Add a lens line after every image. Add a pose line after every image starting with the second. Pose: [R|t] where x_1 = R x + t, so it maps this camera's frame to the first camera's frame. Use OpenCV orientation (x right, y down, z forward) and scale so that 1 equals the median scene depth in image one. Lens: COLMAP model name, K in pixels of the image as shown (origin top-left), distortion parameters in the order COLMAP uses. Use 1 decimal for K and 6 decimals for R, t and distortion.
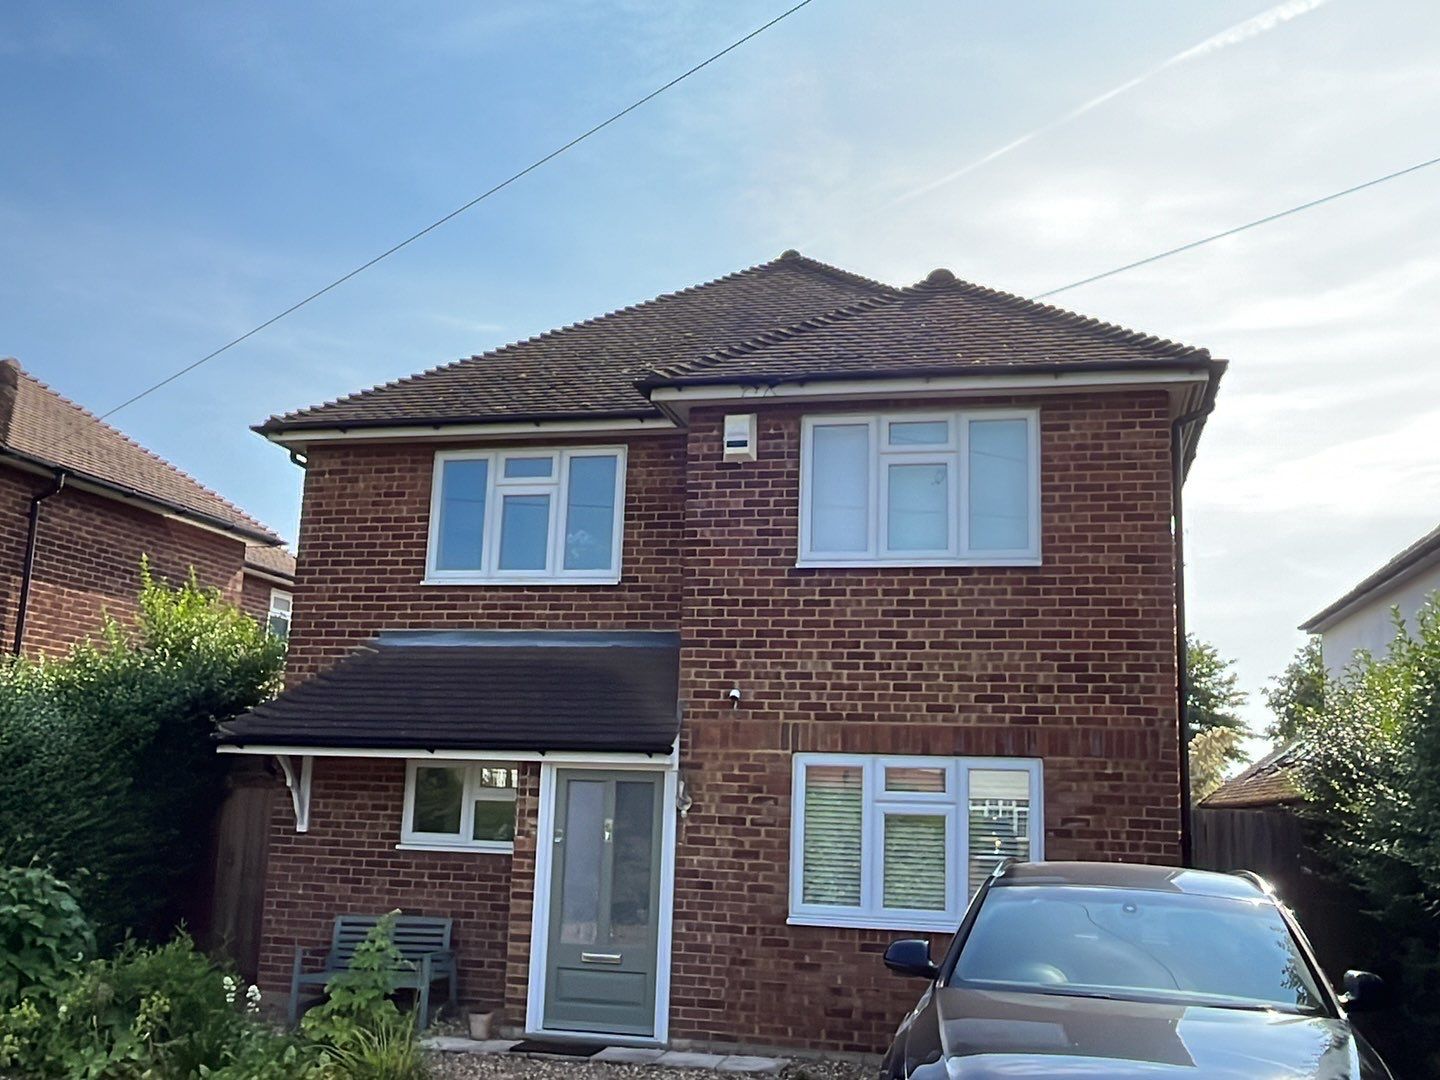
lens RADIAL K [[1385.5, 0, 720.0], [0, 1385.5, 540.0], [0, 0, 1]] dist [-0.011481, 0.034887]
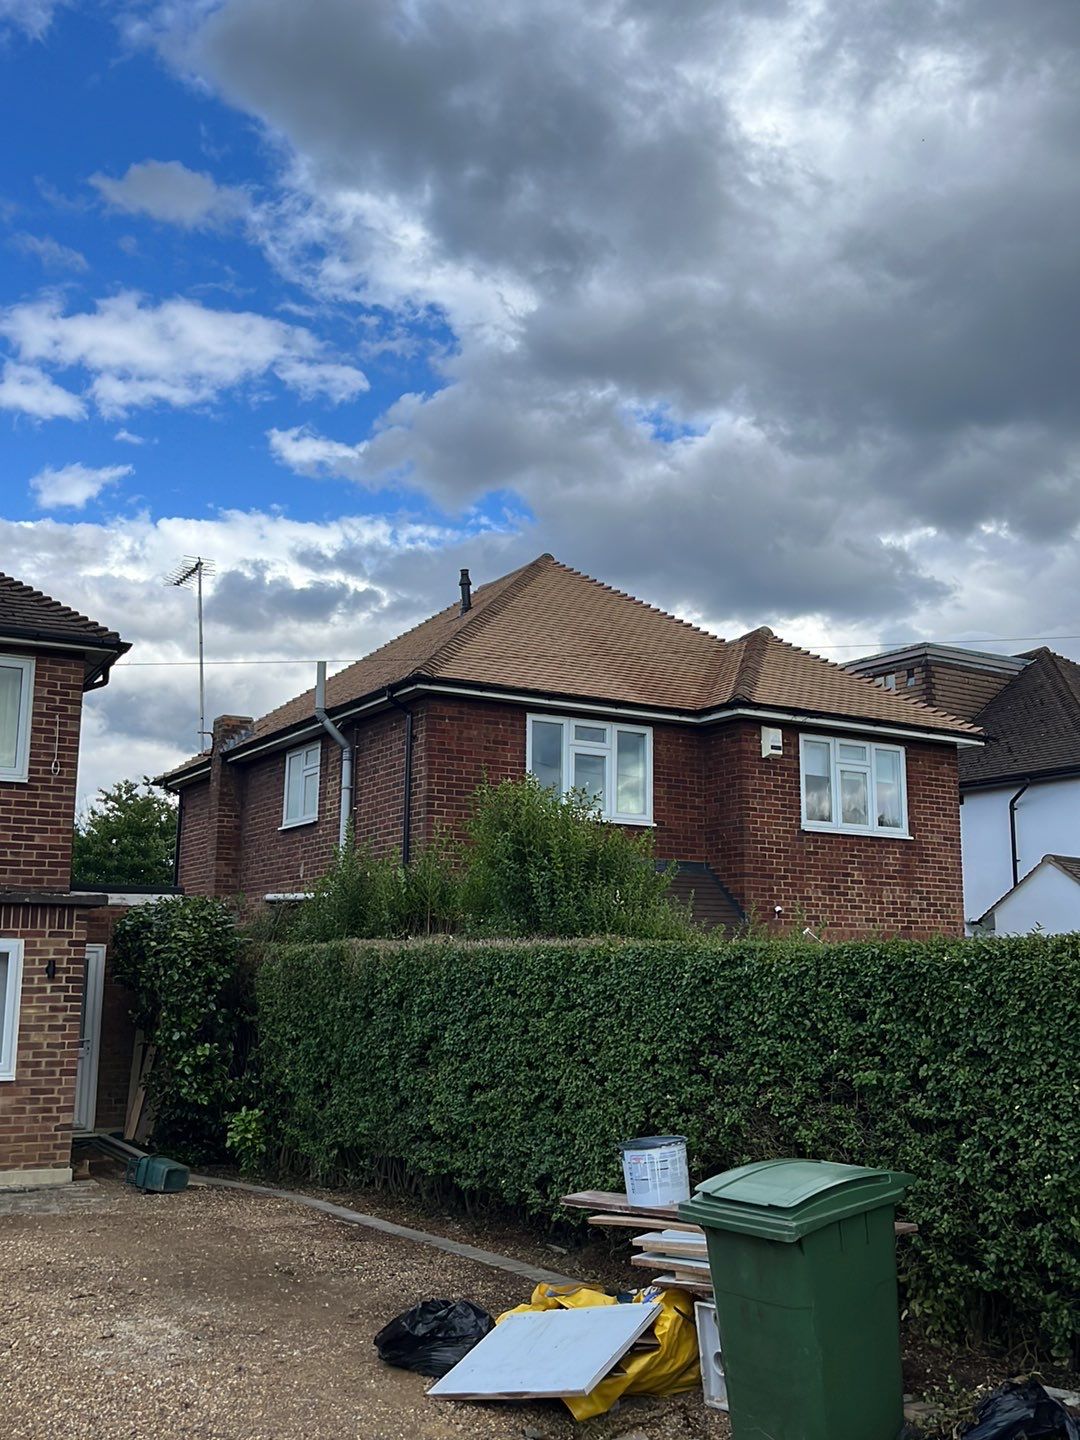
lens RADIAL K [[1400.2, 0, 516.0], [0, 1400.2, 722.5], [0, 0, 1]] dist [0.088732, -0.184900]
pose [[0.716625, 0.097037, 0.690676, -1.303622], [-0.119088, 0.992756, -0.015916, -0.037835], [-0.687217, -0.070845, 0.722989, 0.063289]]
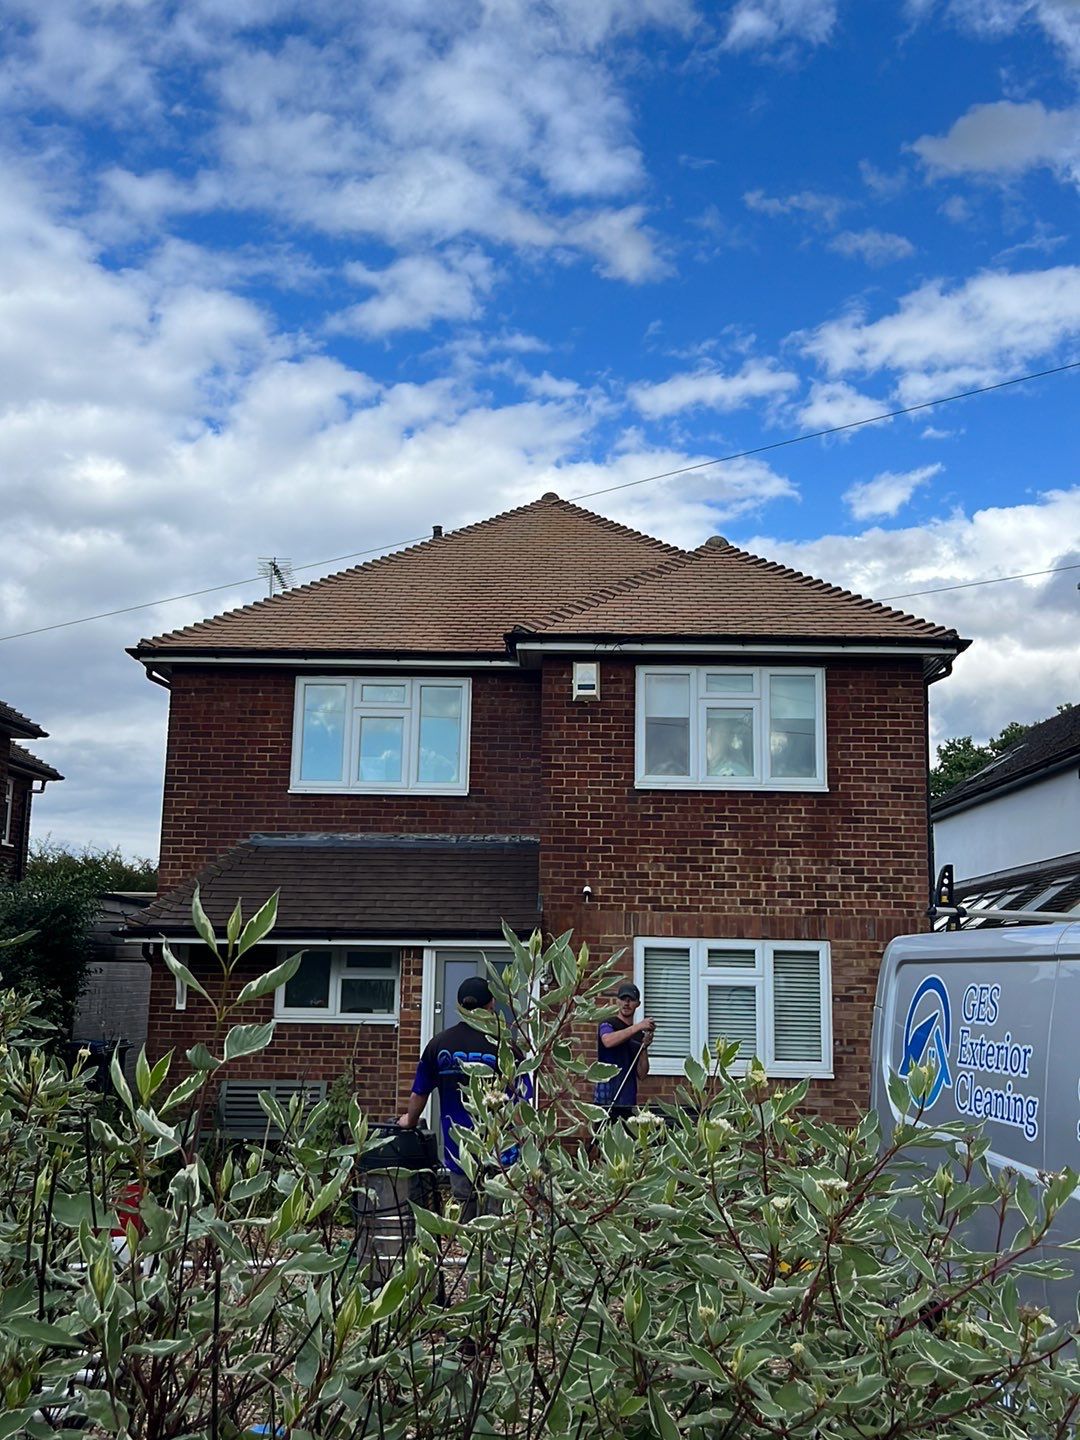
lens RADIAL K [[1470.8, 0, 540.0], [0, 1470.8, 720.0], [0, 0, 1]] dist [0.101744, 0.000223]
pose [[0.978639, 0.020710, 0.204539, -0.299213], [-0.024497, 0.999572, 0.016000, -0.060565], [-0.204120, -0.020669, 0.978728, -0.278801]]
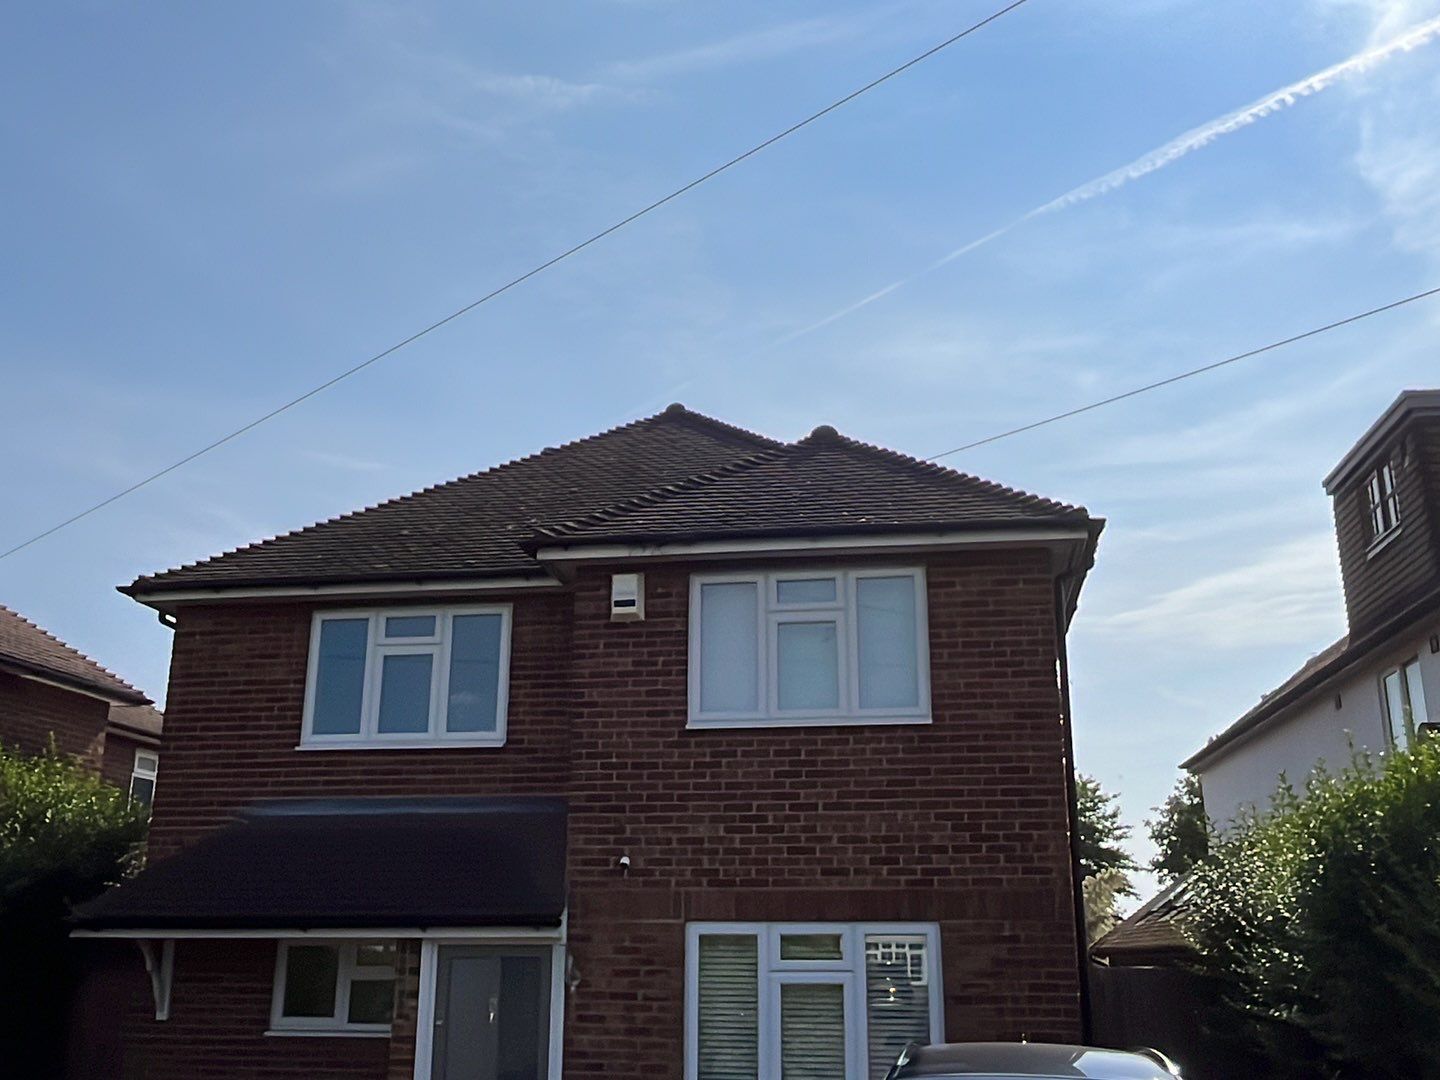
lens RADIAL K [[1385.5, 0, 720.0], [0, 1385.5, 540.0], [0, 0, 1]] dist [-0.011481, 0.034887]
pose [[0.996493, -0.007099, 0.083378, -0.002091], [0.015200, 0.995176, -0.096921, -0.017663], [-0.082288, 0.097848, 0.991794, 0.010321]]
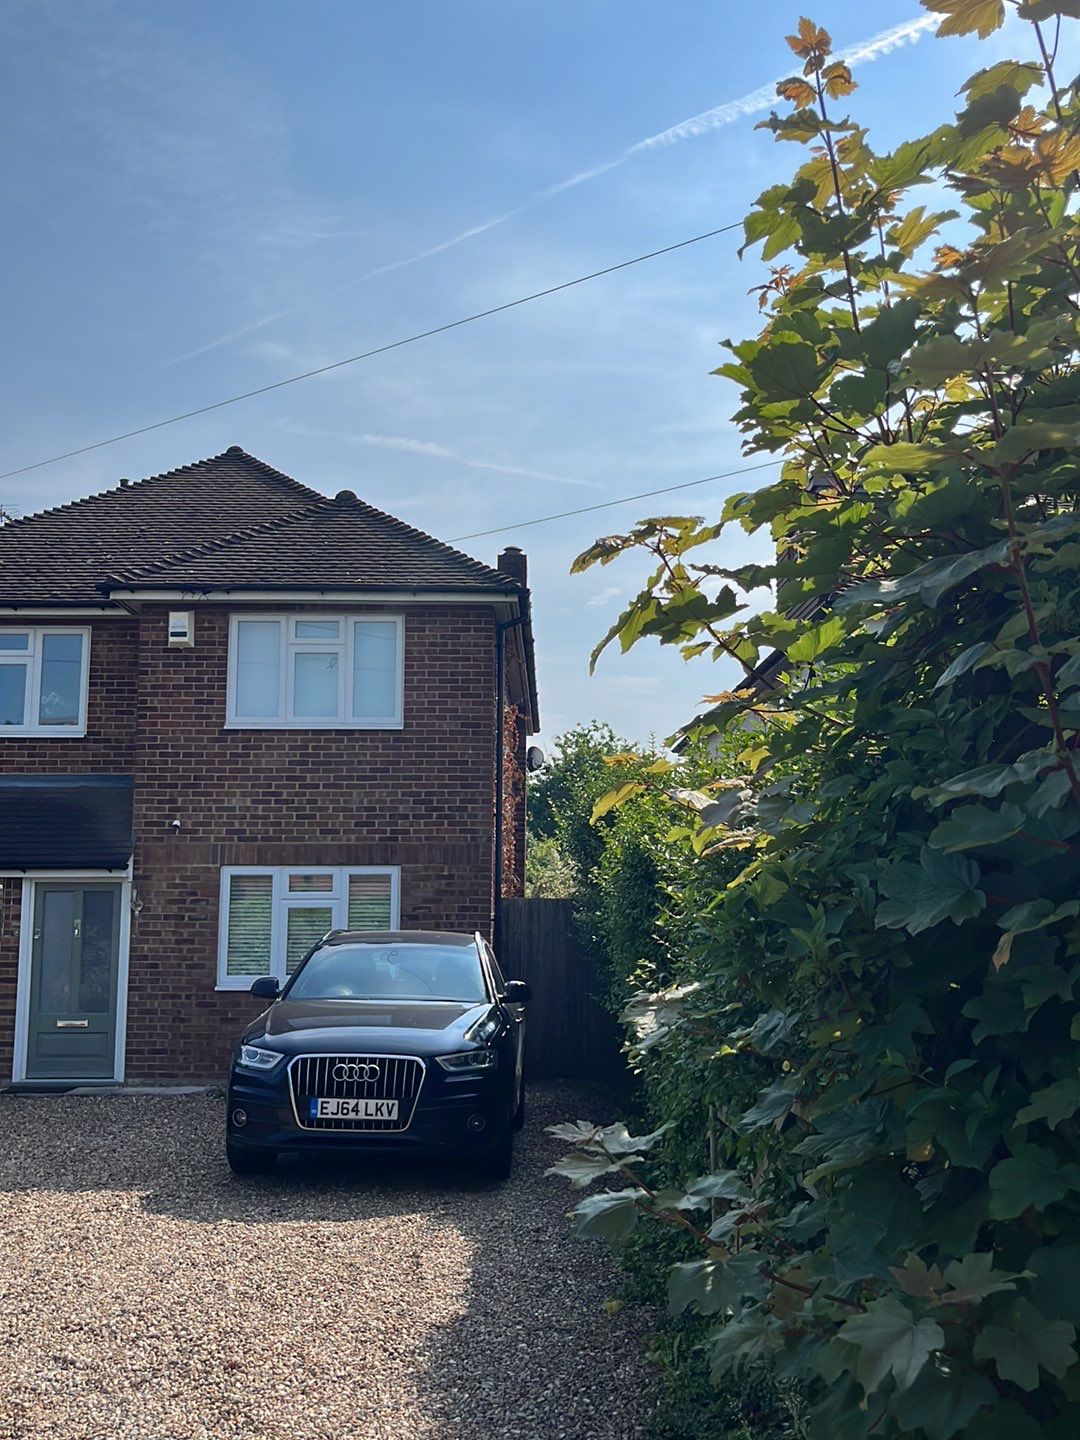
lens RADIAL K [[1408.2, 0, 547.2], [0, 1408.2, 726.9], [0, 0, 1]] dist [0.175009, -0.647737]
pose [[0.972189, -0.002004, 0.234190, 0.036837], [-0.013898, 0.997707, 0.066233, -0.076785], [-0.233786, -0.067645, 0.969932, -0.403888]]
